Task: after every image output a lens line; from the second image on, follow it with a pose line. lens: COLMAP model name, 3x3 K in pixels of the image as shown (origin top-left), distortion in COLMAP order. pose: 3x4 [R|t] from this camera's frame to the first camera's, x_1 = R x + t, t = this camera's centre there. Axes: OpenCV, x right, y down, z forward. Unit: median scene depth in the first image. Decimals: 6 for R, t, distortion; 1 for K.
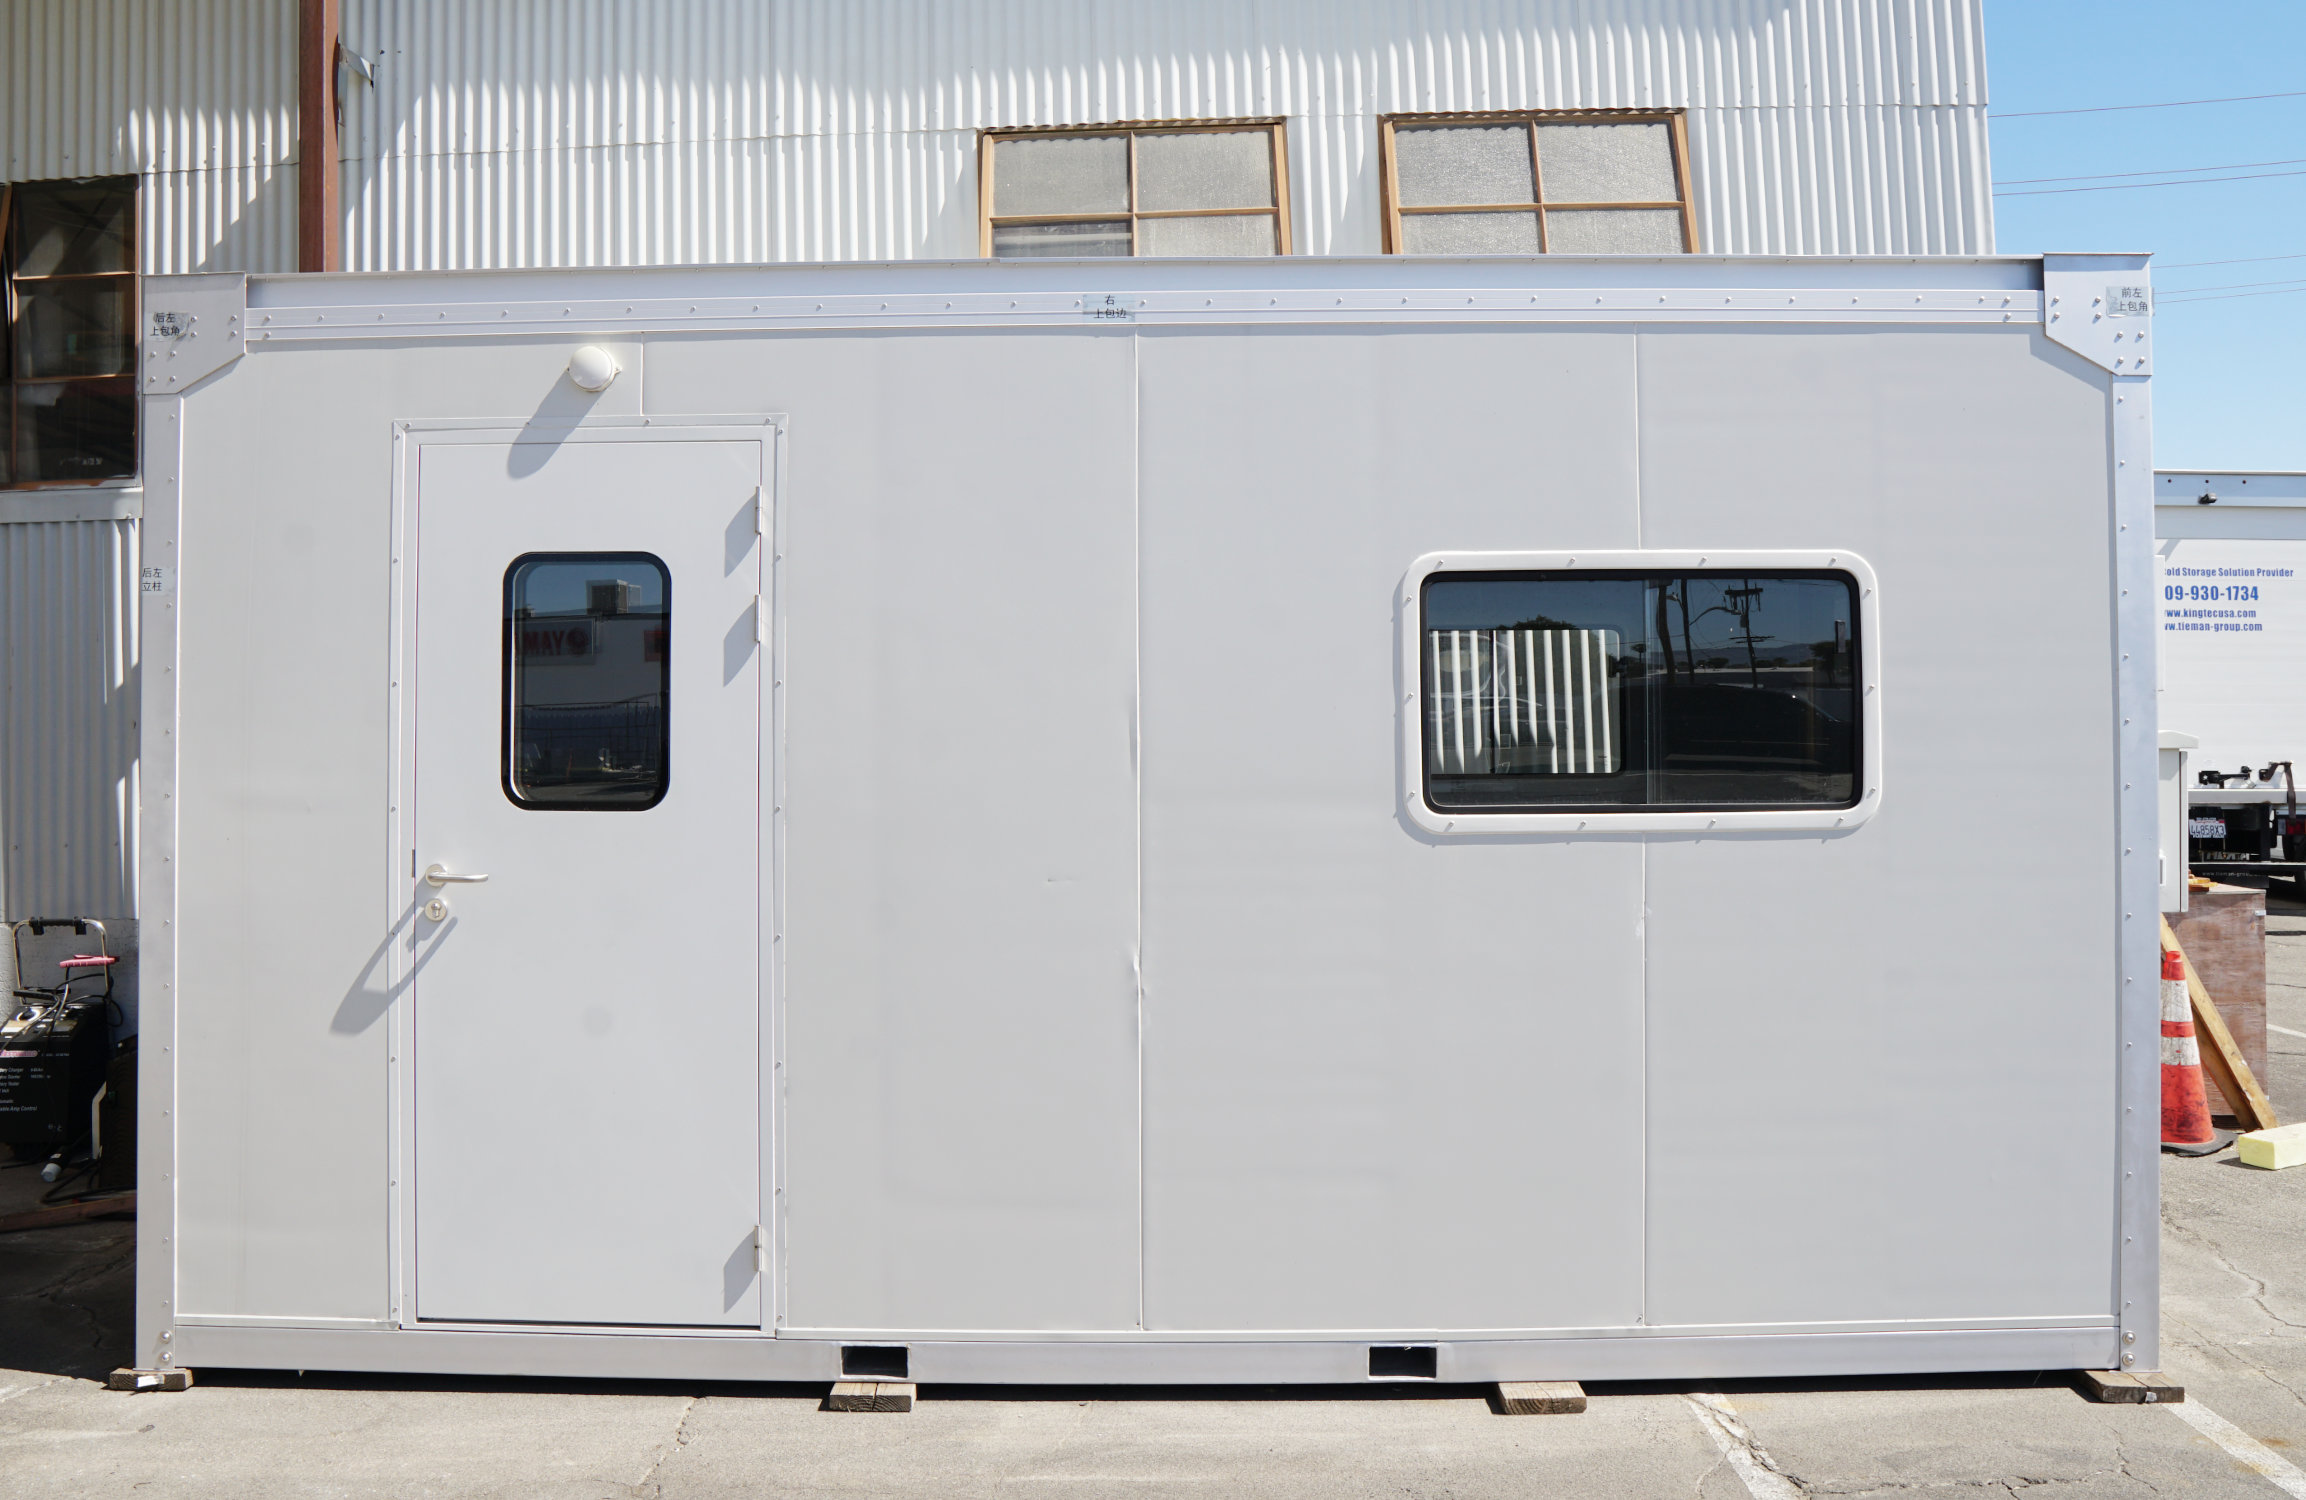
lens RADIAL K [[1628.3, 0, 1155.7], [0, 1628.3, 694.5], [0, 0, 1]] dist [-0.102041, 0.061490]
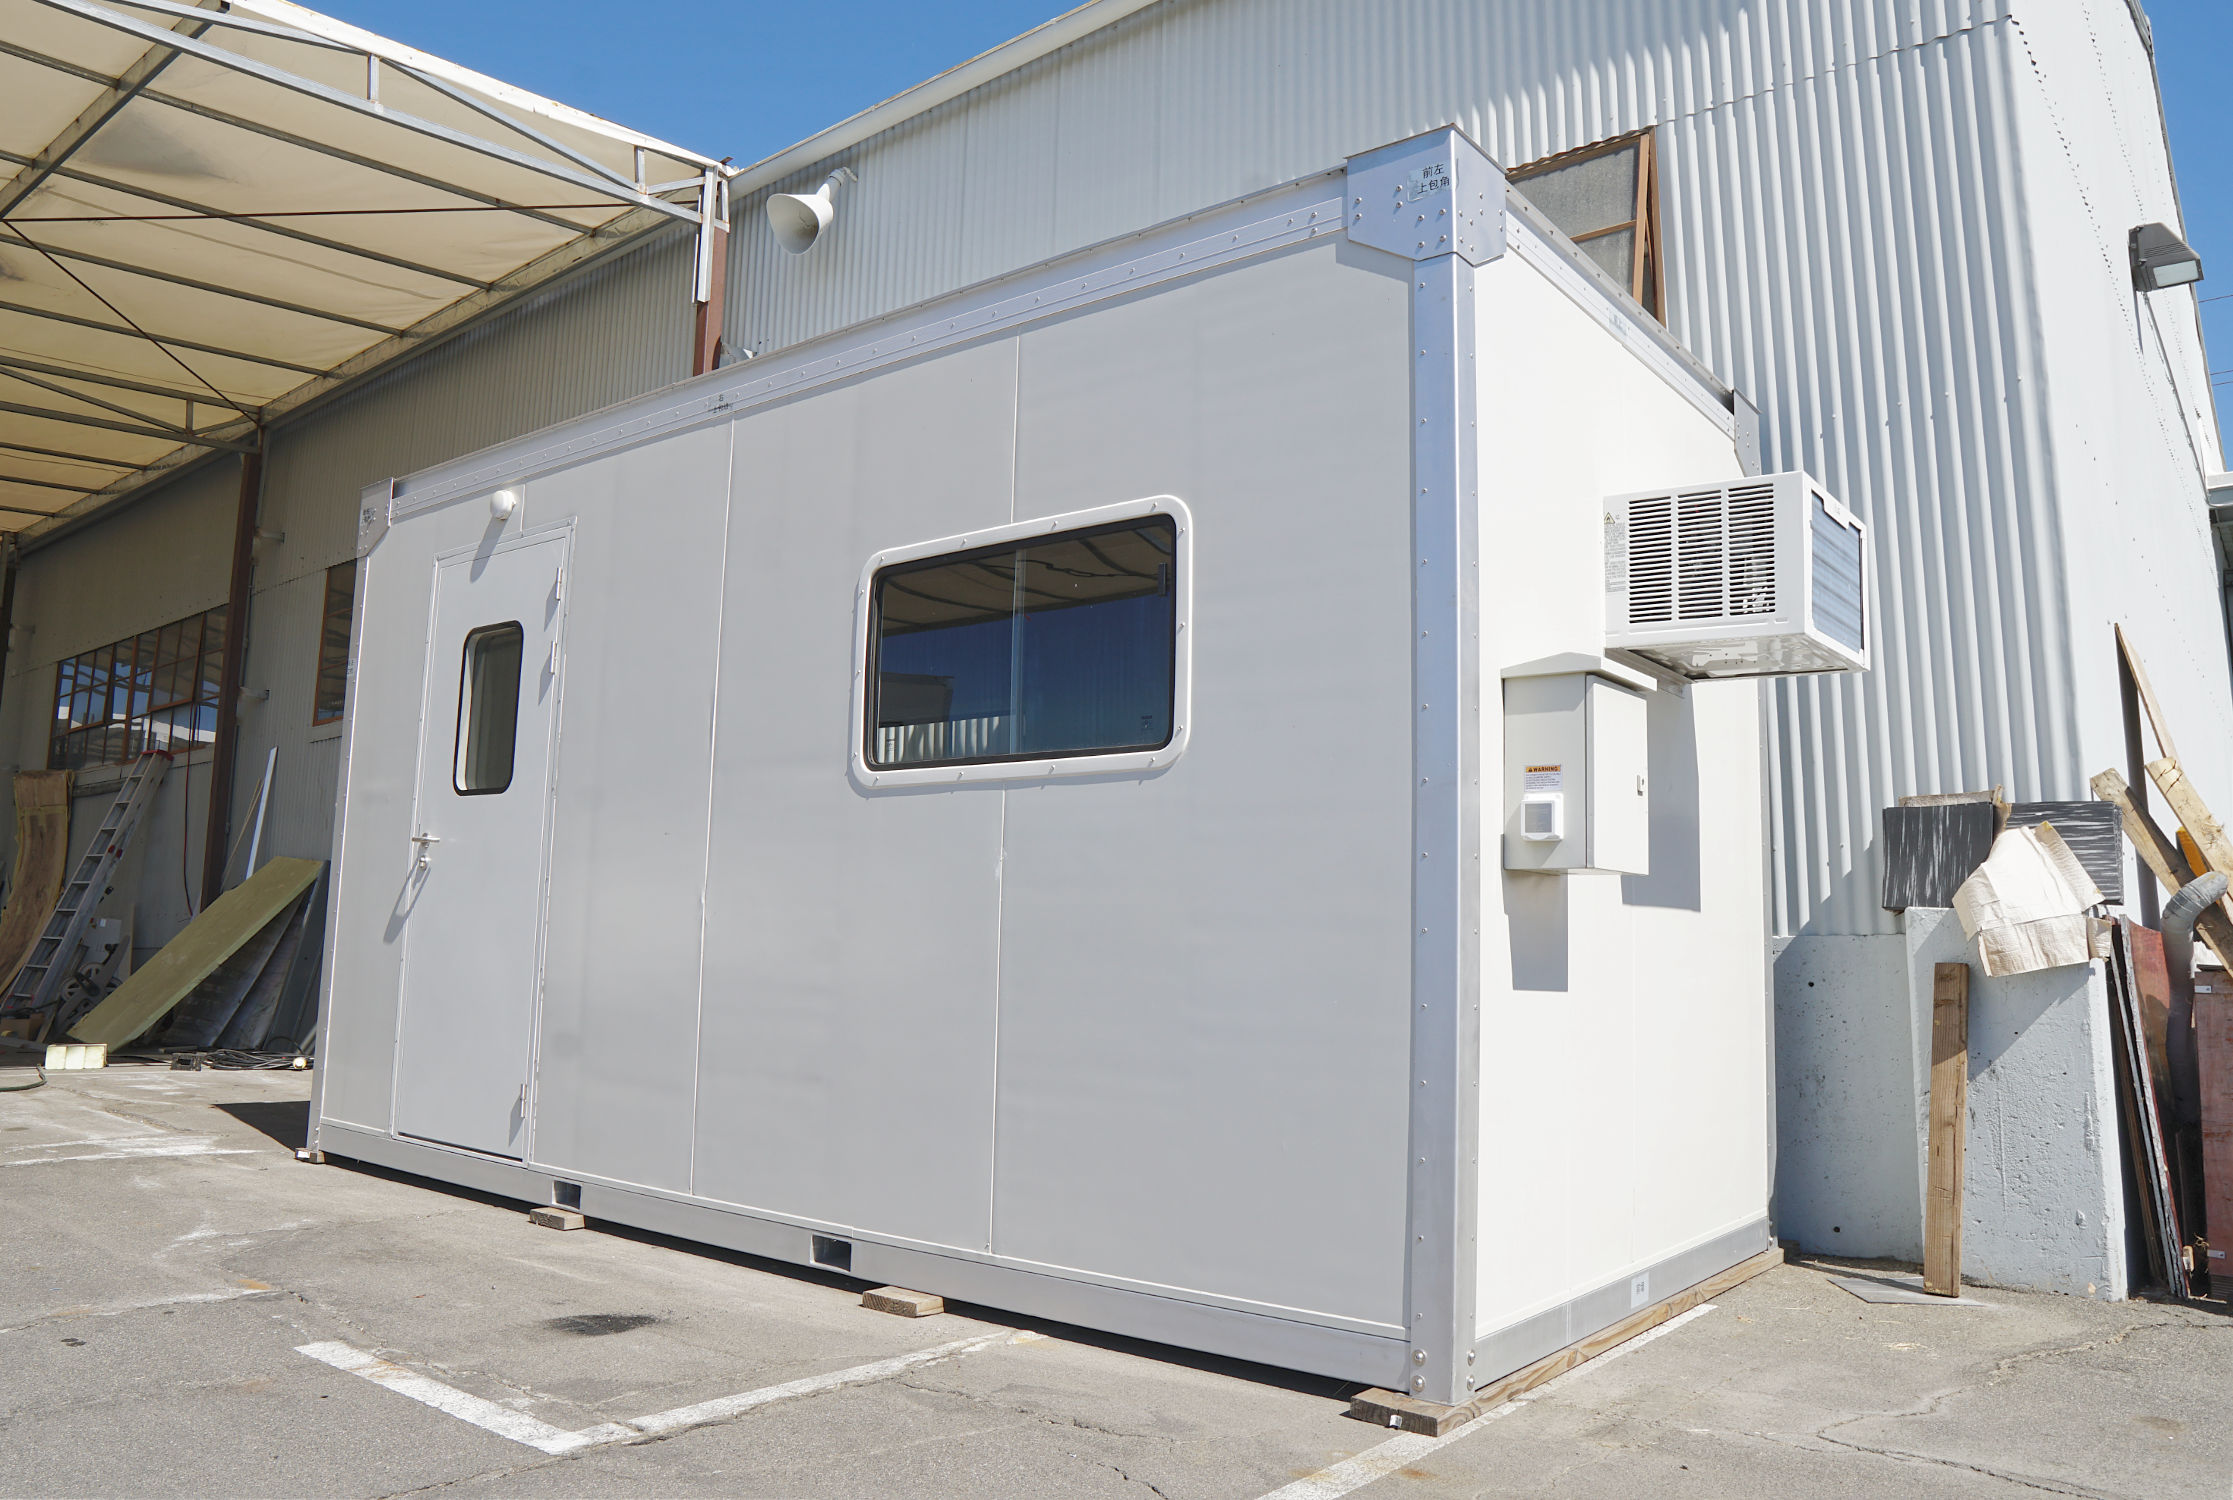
lens RADIAL K [[1499.2, 0, 1116.5], [0, 1499.2, 750.0], [0, 0, 1]] dist [-0.104535, 0.067807]
pose [[0.815536, -0.047607, -0.576745, 0.939848], [-0.014258, 0.994655, -0.102265, 0.166278], [0.578531, 0.091624, 0.810498, 0.232998]]
